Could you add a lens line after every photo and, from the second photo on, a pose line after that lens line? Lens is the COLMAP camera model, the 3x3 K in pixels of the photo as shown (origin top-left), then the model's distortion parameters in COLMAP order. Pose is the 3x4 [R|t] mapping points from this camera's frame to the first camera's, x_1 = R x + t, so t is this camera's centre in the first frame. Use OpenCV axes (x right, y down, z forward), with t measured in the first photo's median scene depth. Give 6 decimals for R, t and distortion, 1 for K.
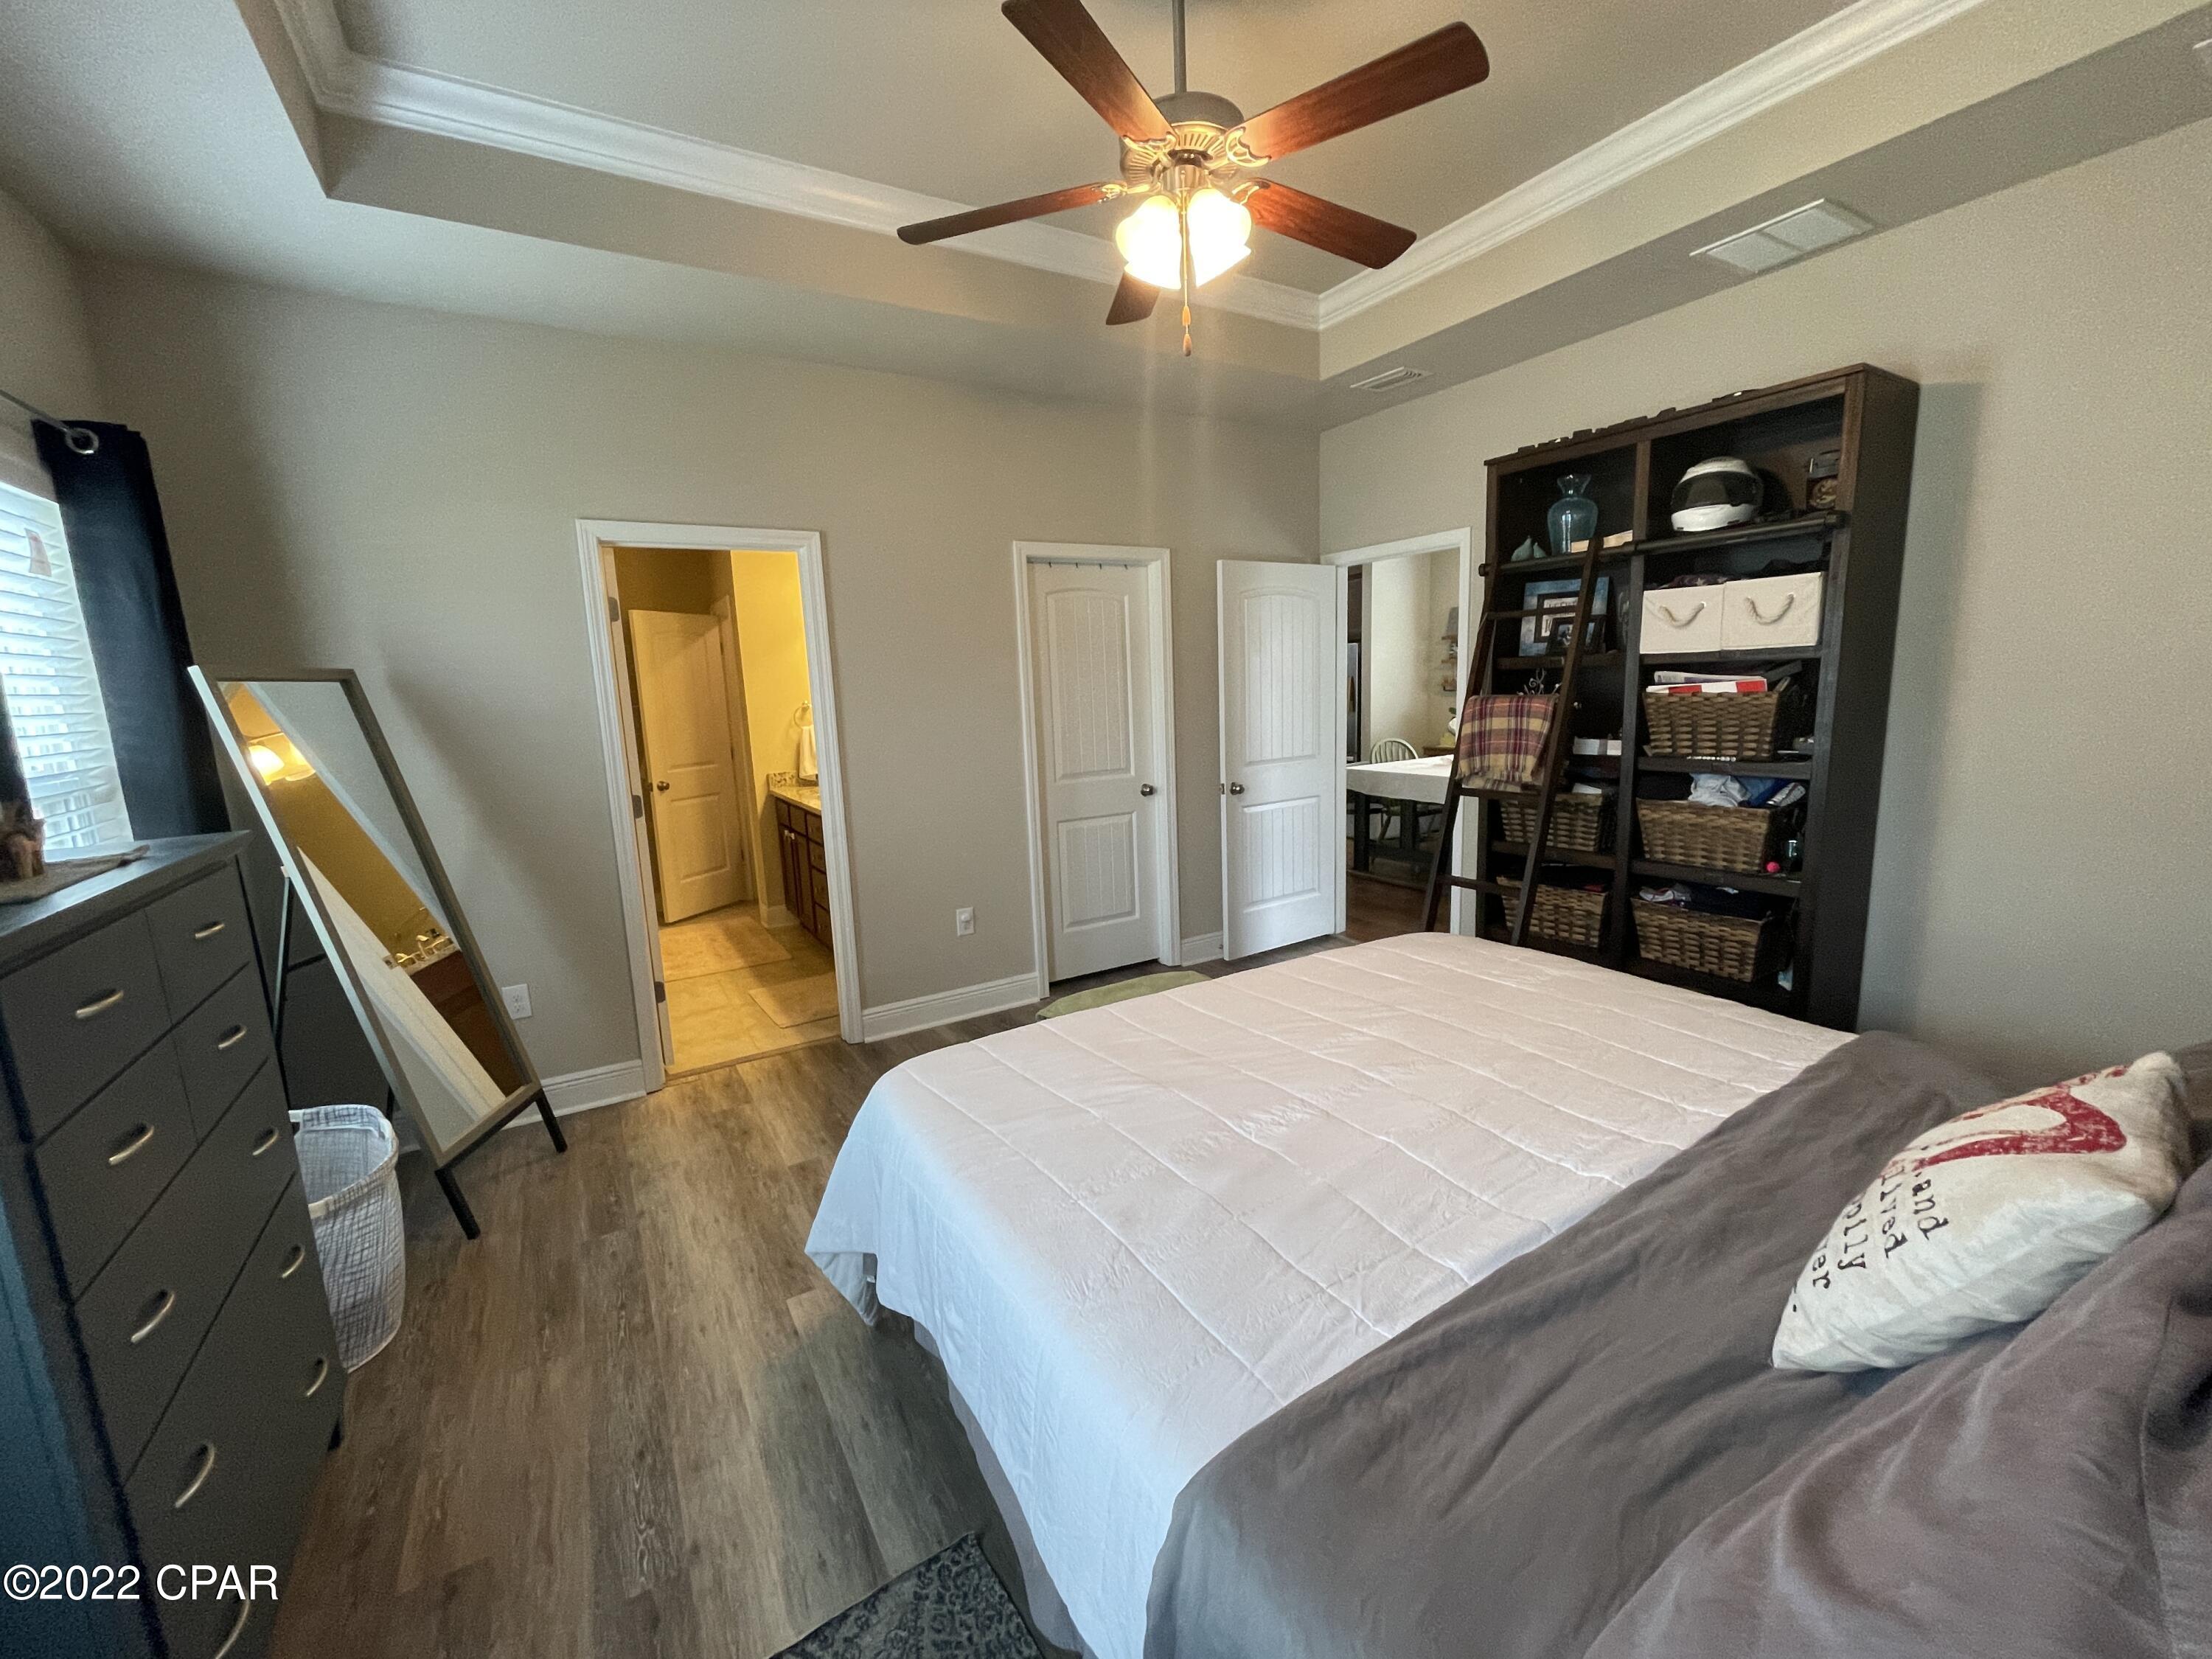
lens RADIAL K [[898.1, 0, 1103.9], [0, 898.1, 826.8], [0, 0, 1]] dist [0.000730, 0.000373]
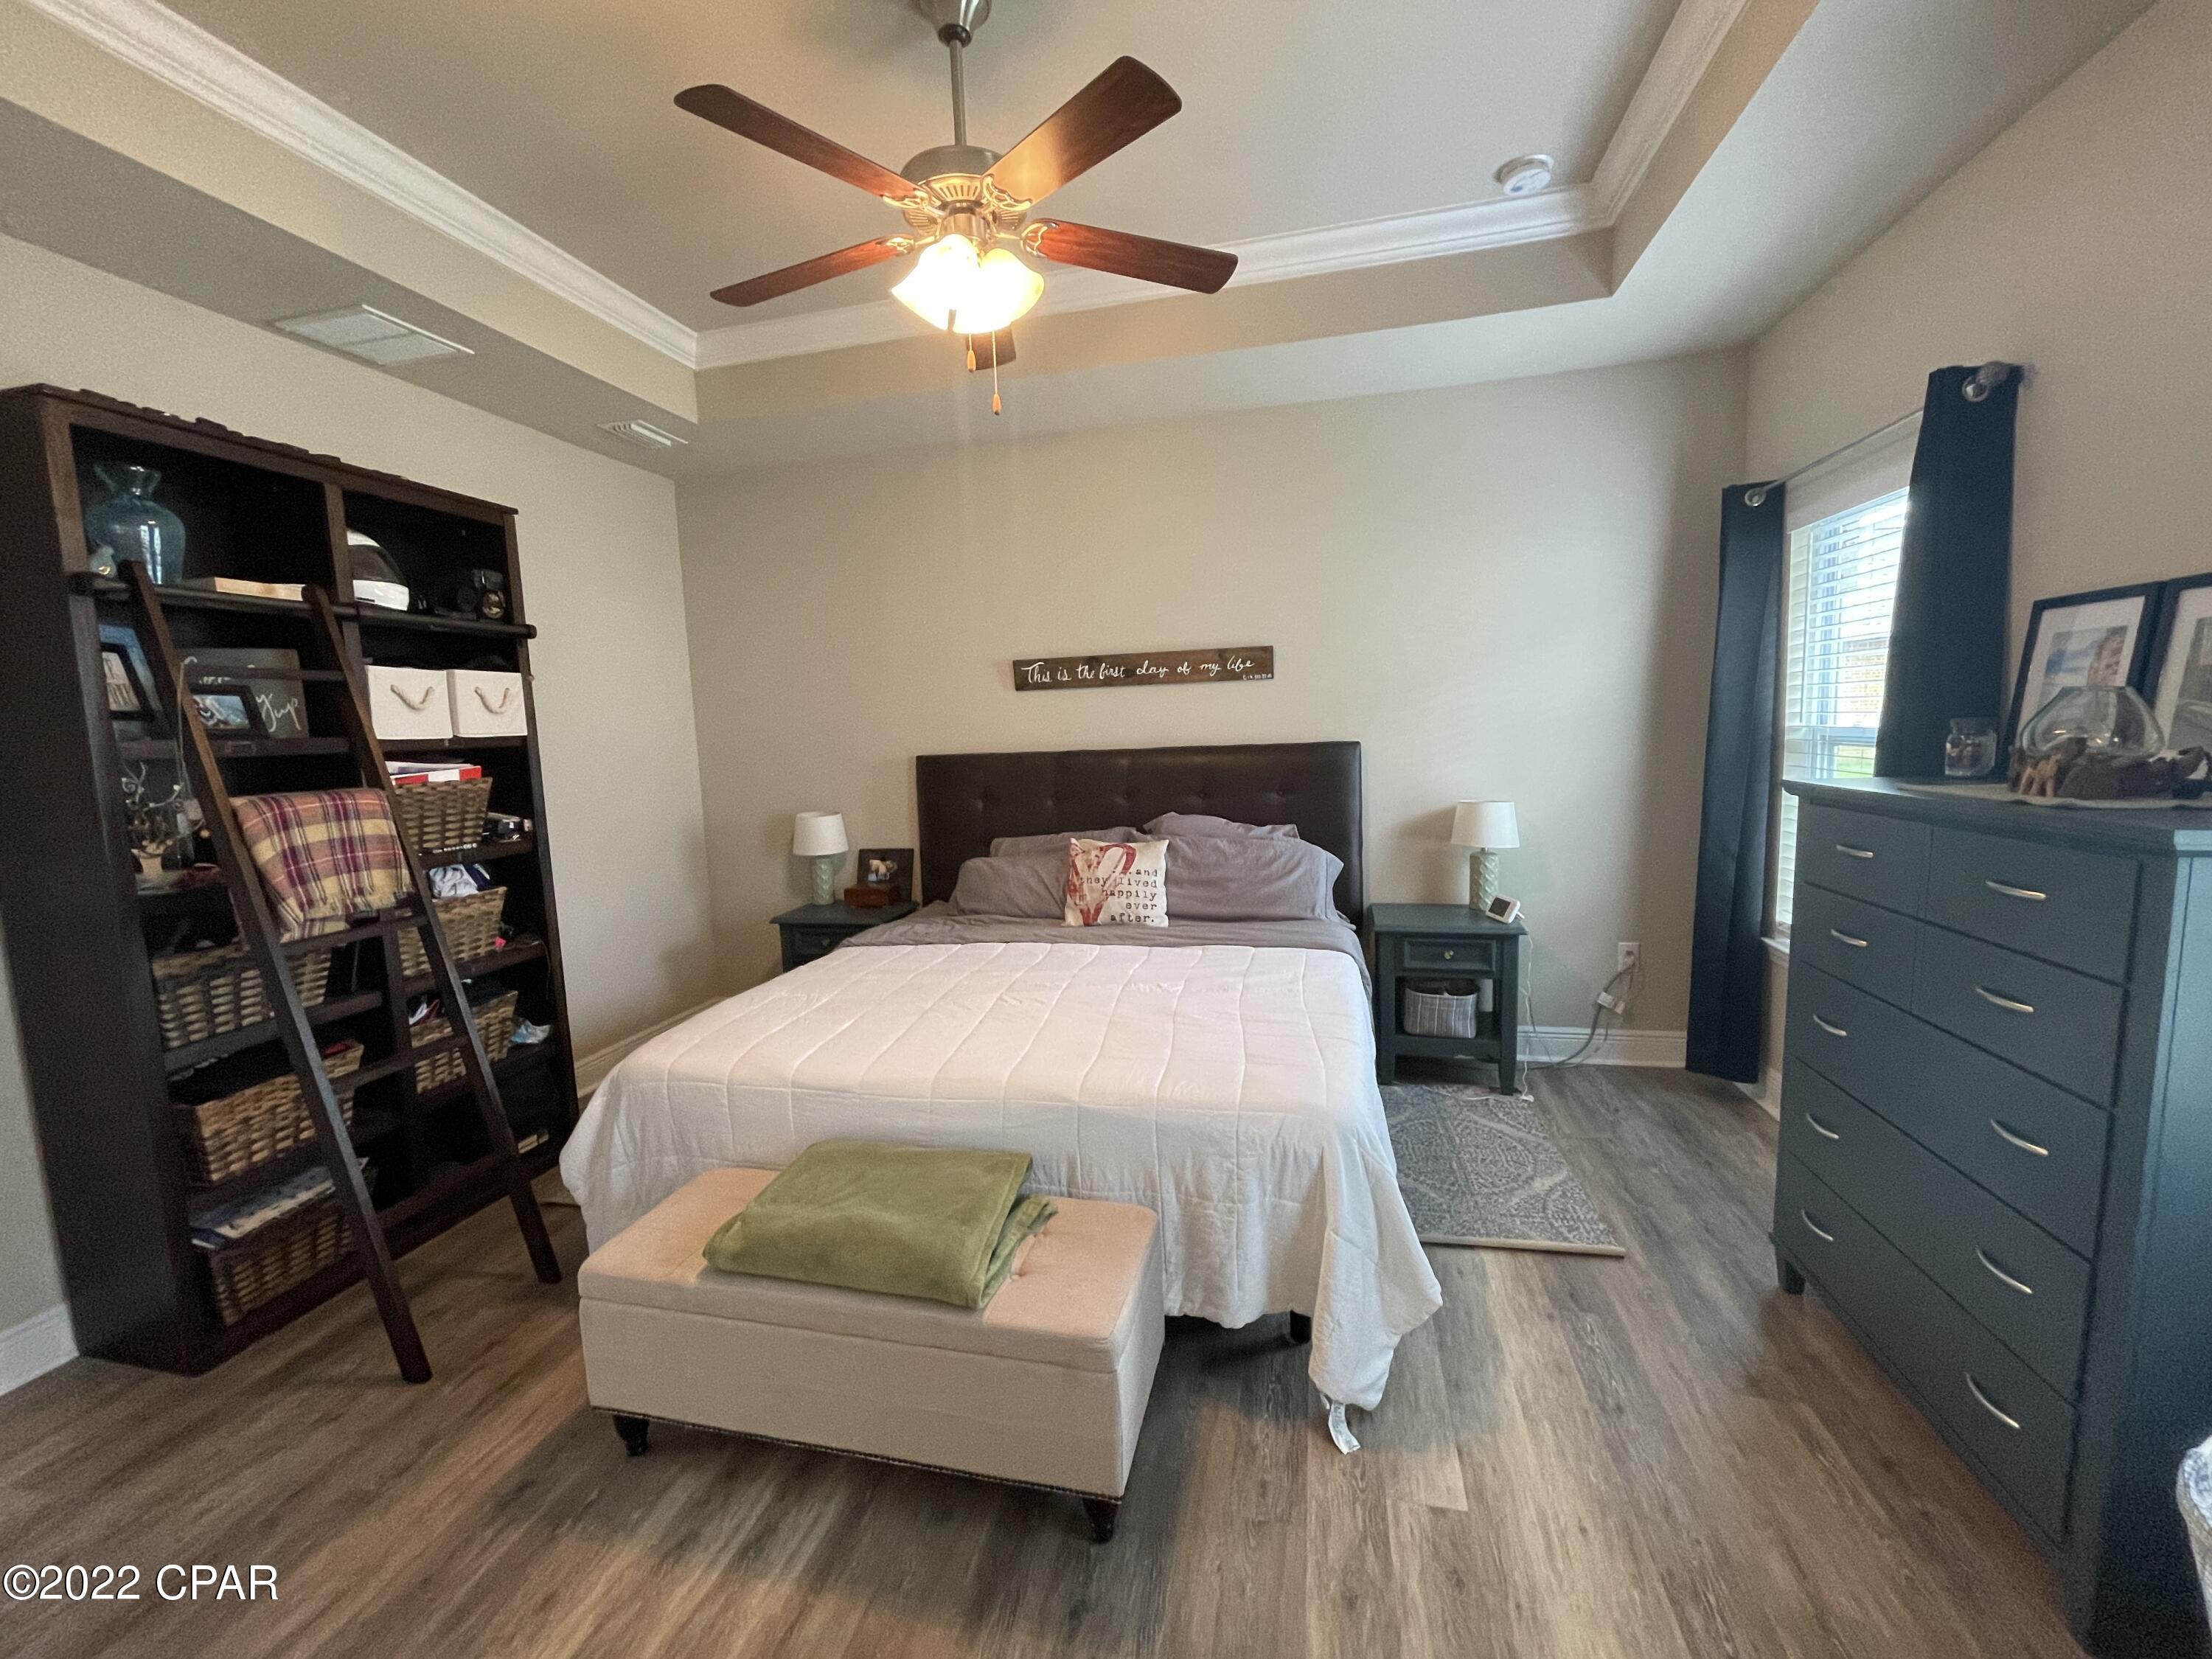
lens RADIAL K [[889.3, 0, 1106.0], [0, 889.3, 829.5], [0, 0, 1]] dist [-0.009248, 0.002798]
pose [[-0.712937, -0.015042, 0.701067, -0.440006], [0.177717, 0.963254, 0.201393, -0.147292], [-0.678334, 0.268172, -0.684066, 1.060167]]
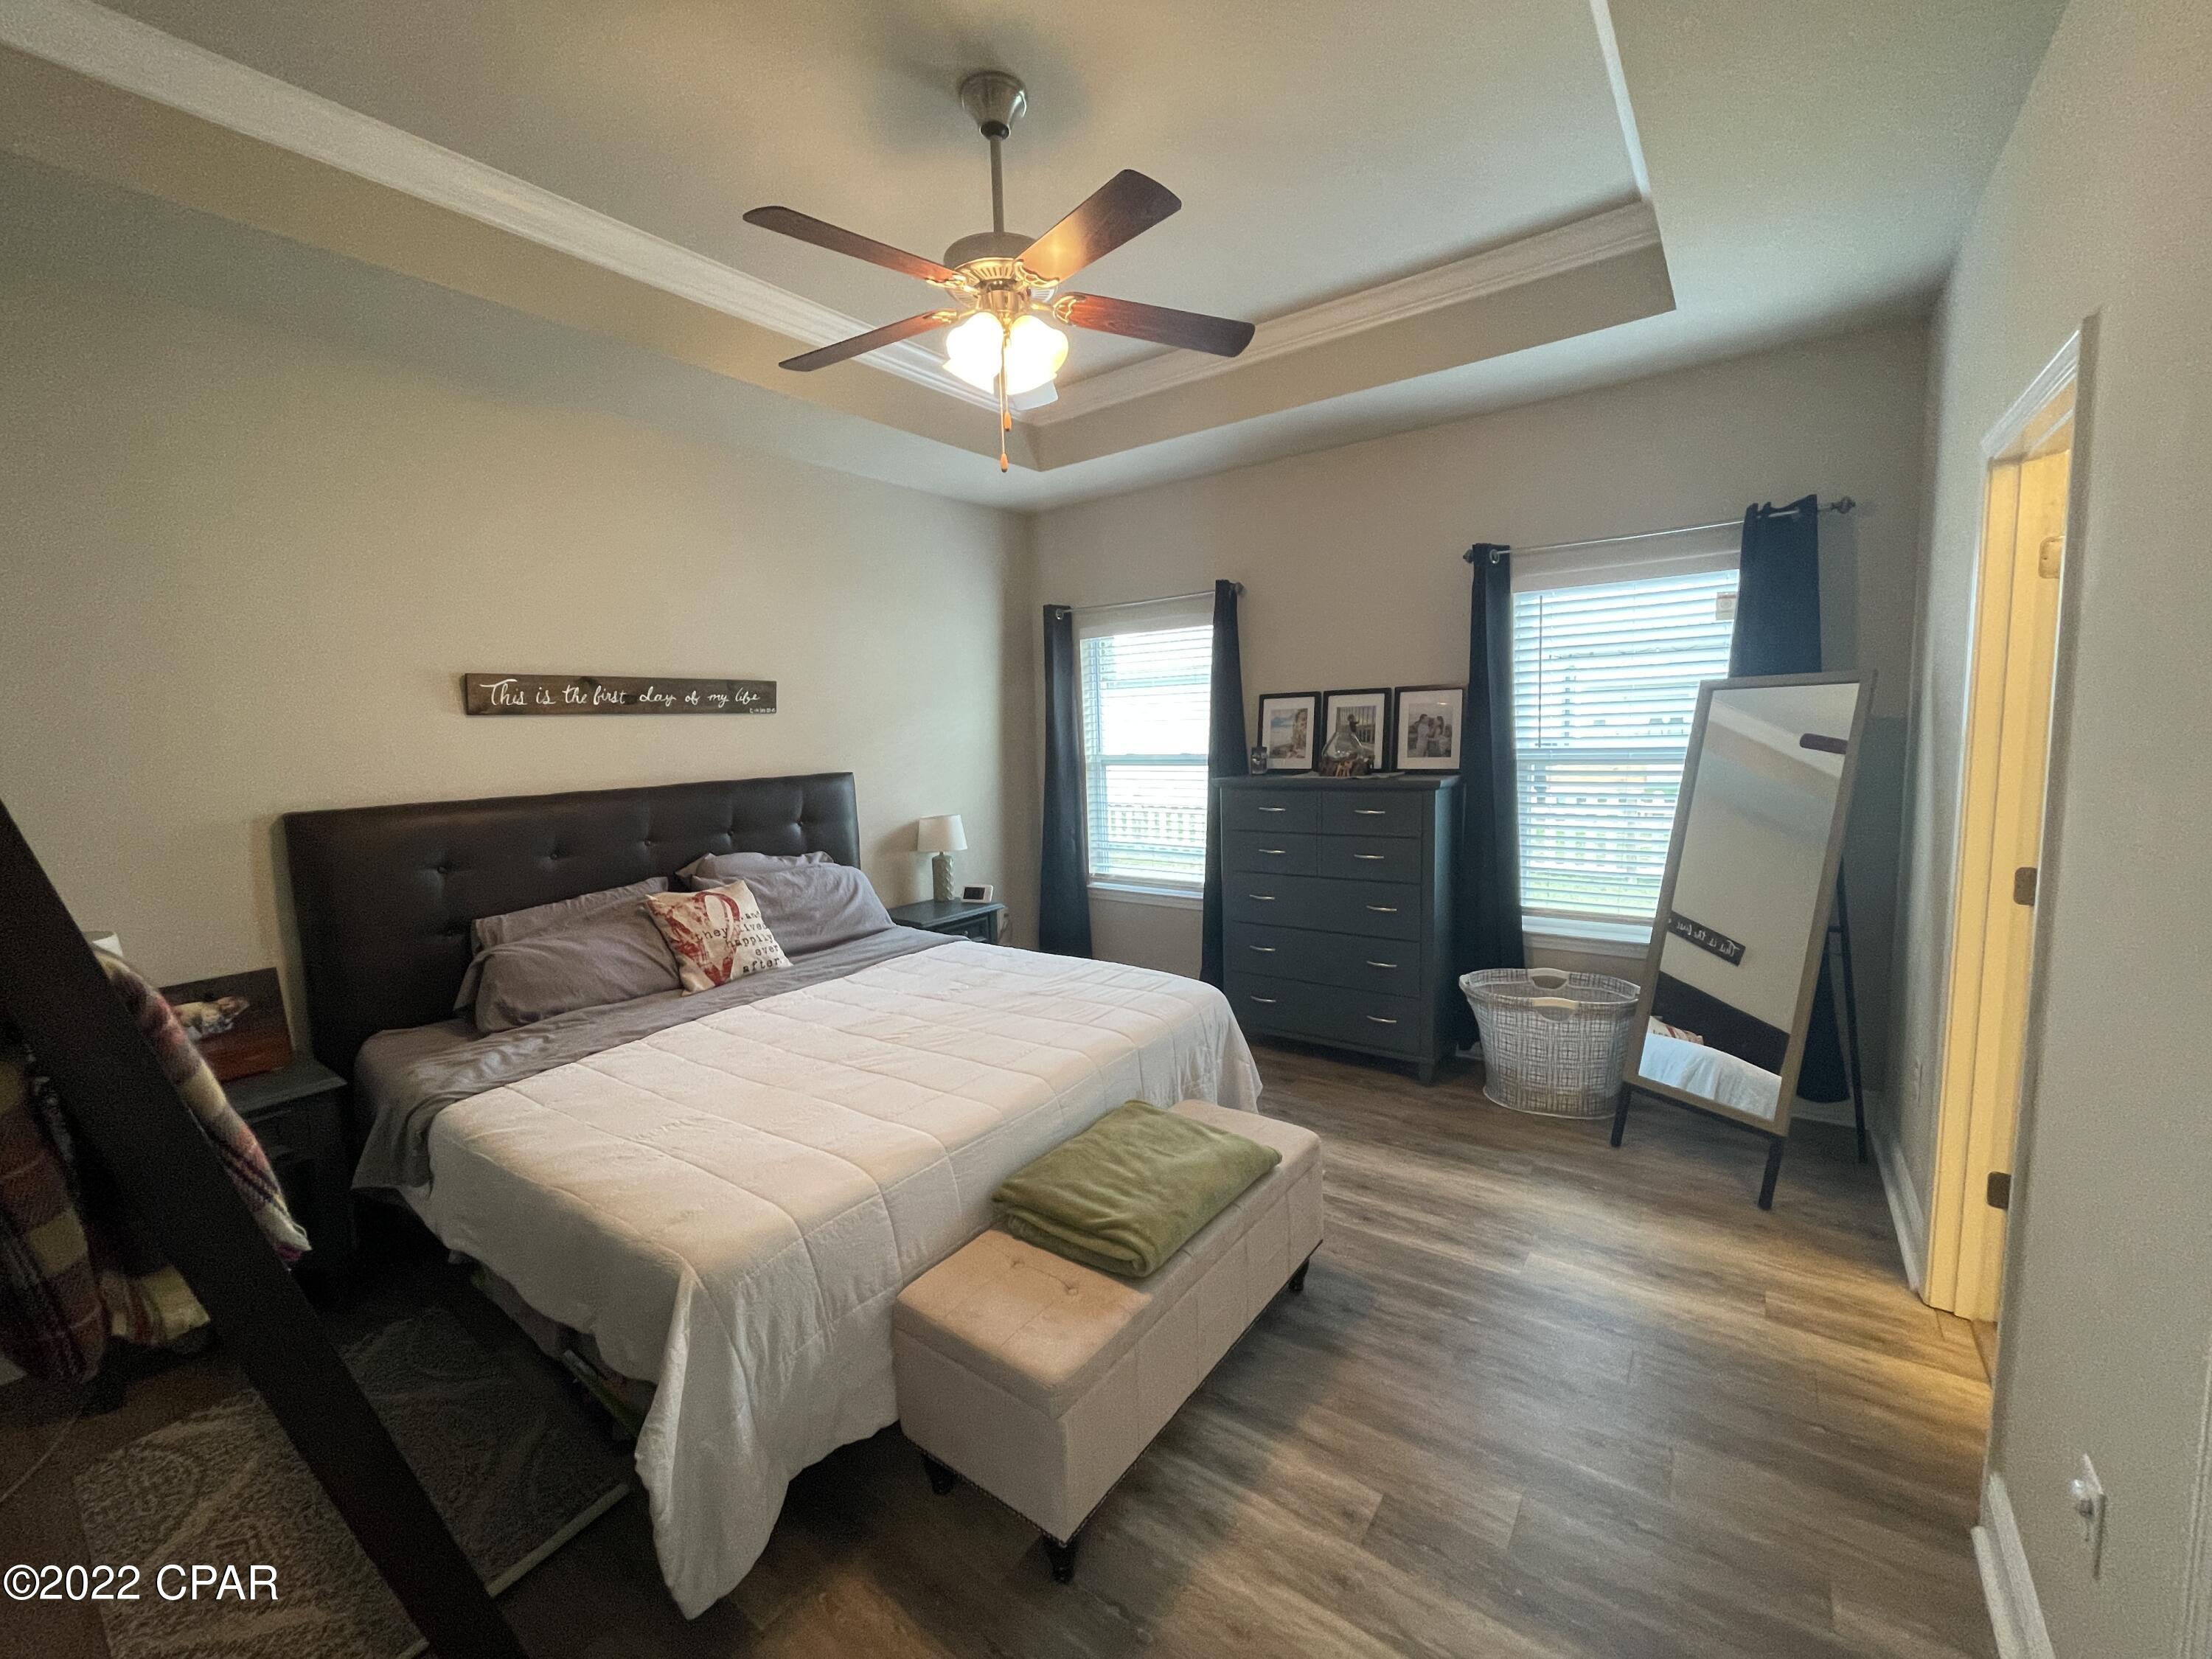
lens RADIAL K [[898.1, 0, 1103.9], [0, 898.1, 826.8], [0, 0, 1]] dist [0.000730, 0.000373]
pose [[-0.918623, 0.112180, -0.378876, 0.288785], [0.005049, 0.962107, 0.272626, -0.242347], [0.395102, 0.248528, -0.884380, 1.332865]]
